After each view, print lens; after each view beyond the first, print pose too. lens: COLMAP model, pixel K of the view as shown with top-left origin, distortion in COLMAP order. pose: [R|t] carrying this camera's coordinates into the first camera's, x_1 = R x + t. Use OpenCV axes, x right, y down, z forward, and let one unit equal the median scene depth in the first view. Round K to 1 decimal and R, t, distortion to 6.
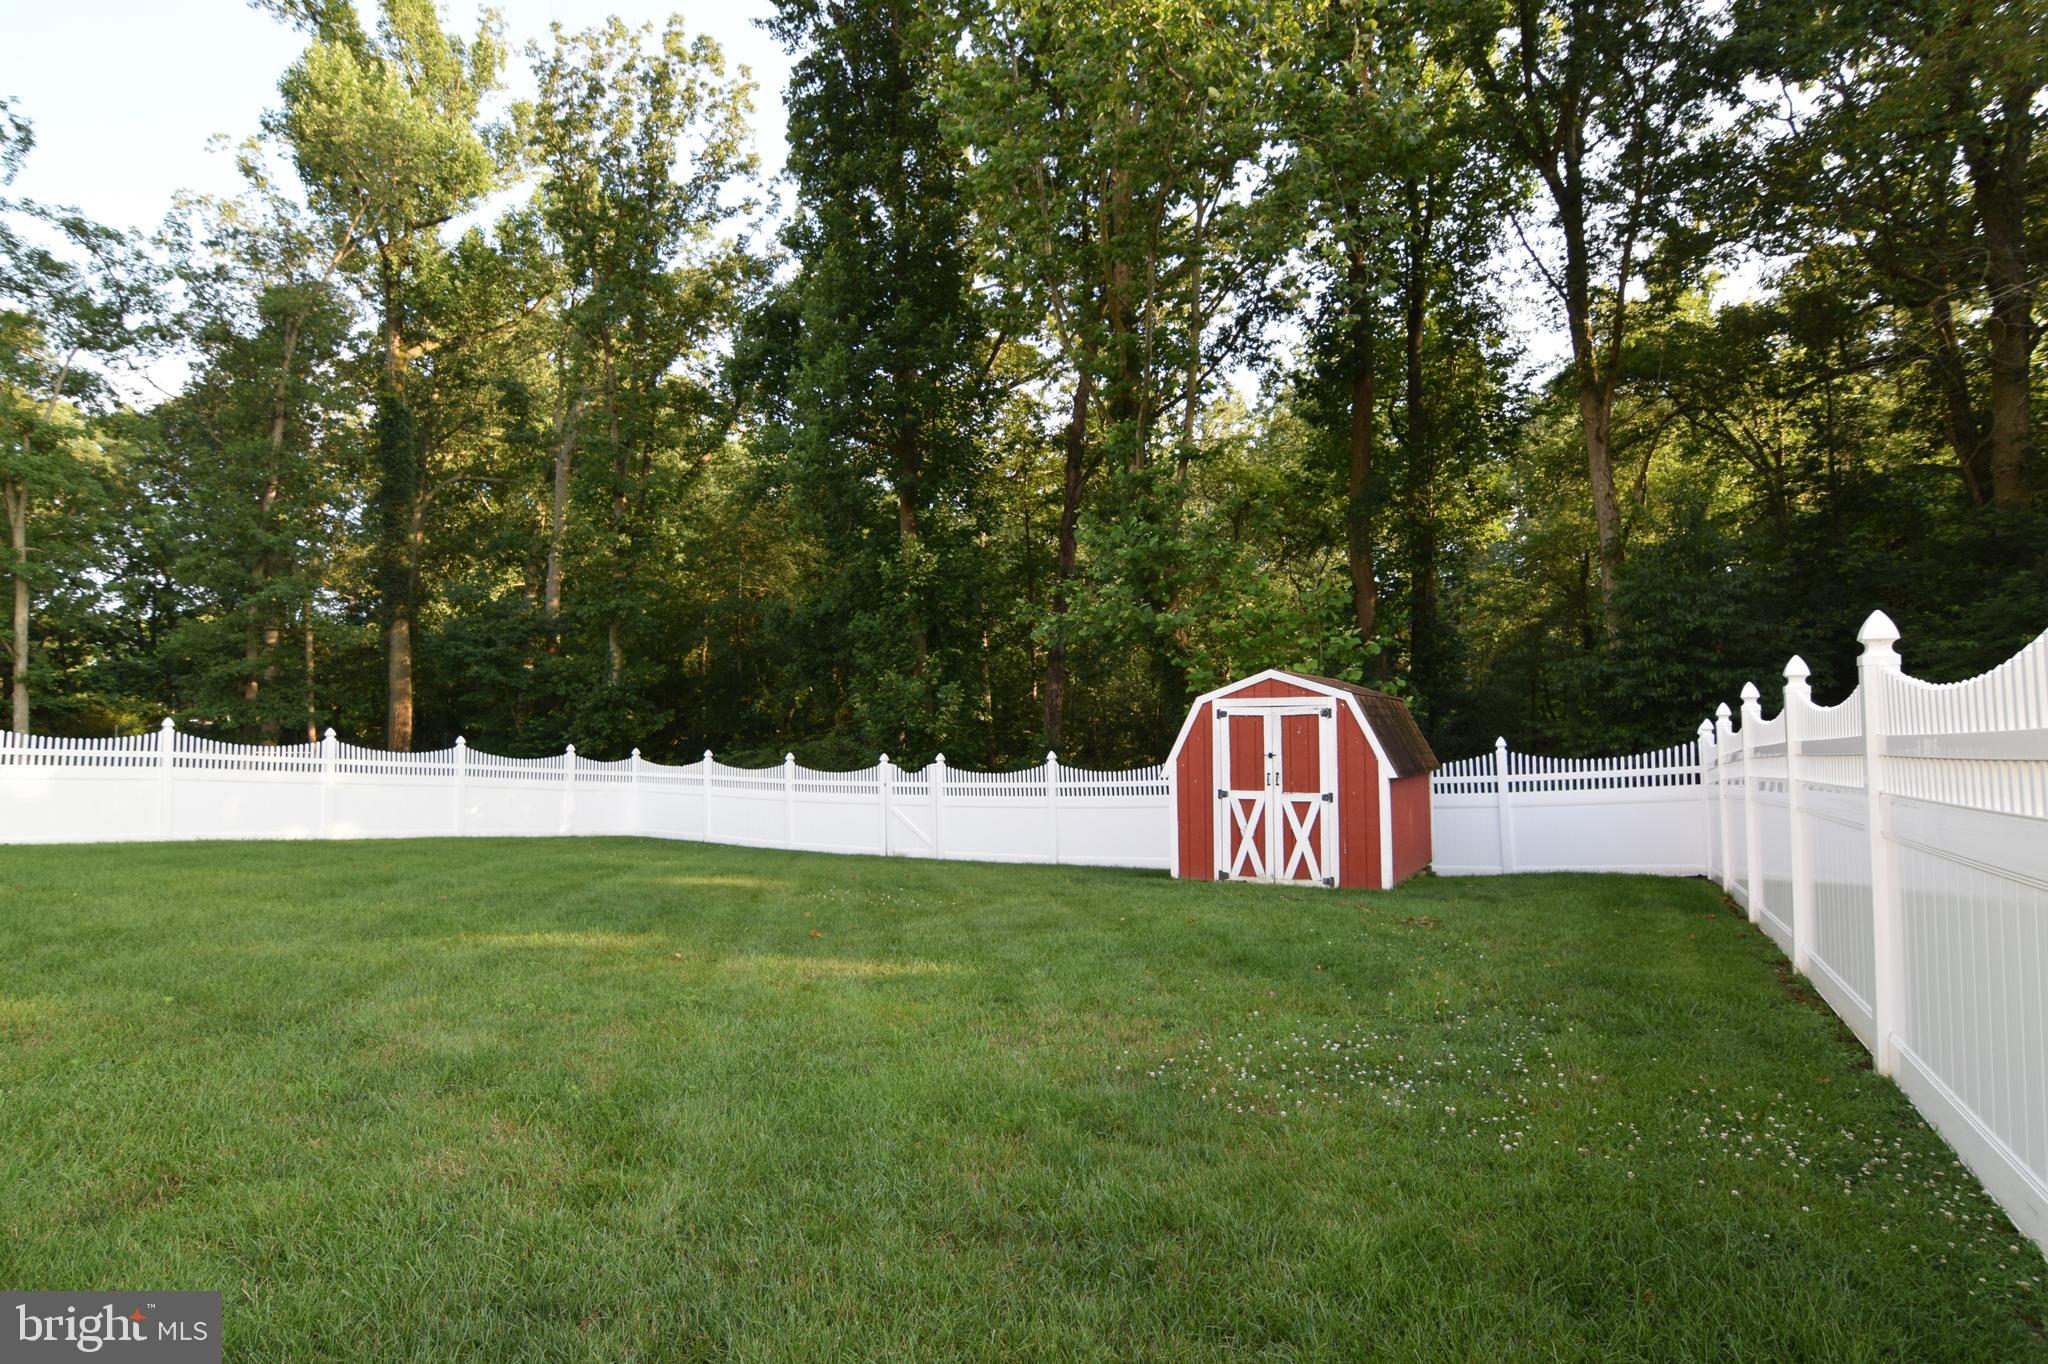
lens RADIAL K [[1009.3, 0, 1015.3], [0, 1009.3, 680.5], [0, 0, 1]] dist [-0.018481, 0.000790]
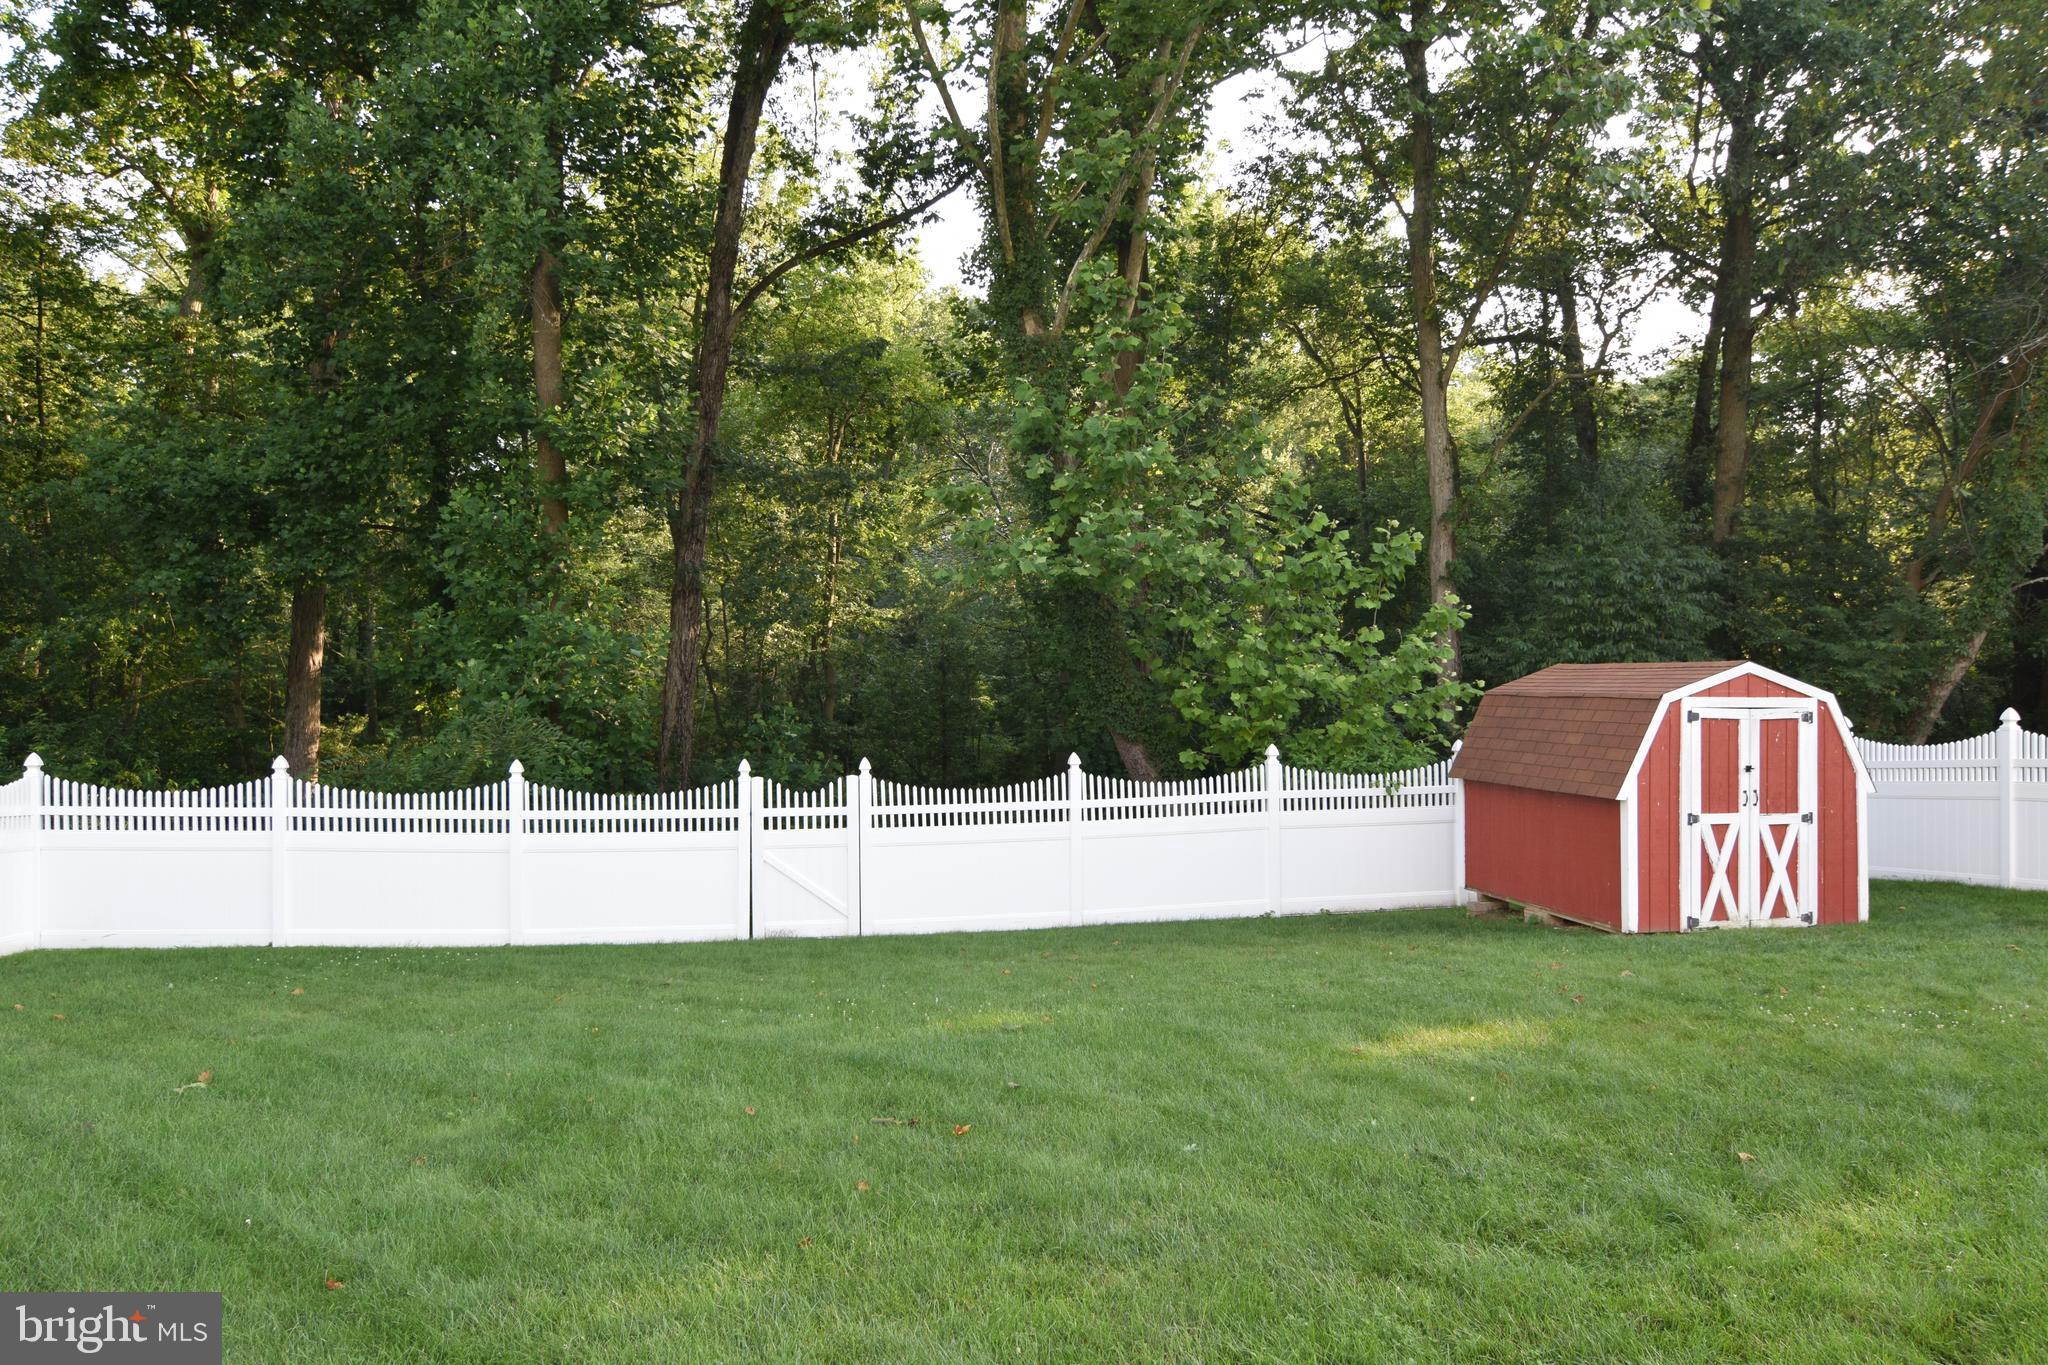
lens RADIAL K [[1433.7, 0, 1024.0], [0, 1433.7, 682.5], [0, 0, 1]] dist [-0.031007, 0.000442]
pose [[0.755763, 0.007487, 0.654803, -0.919414], [-0.043967, 0.998258, 0.039332, -0.013851], [-0.653368, -0.058515, 0.754776, 0.517986]]
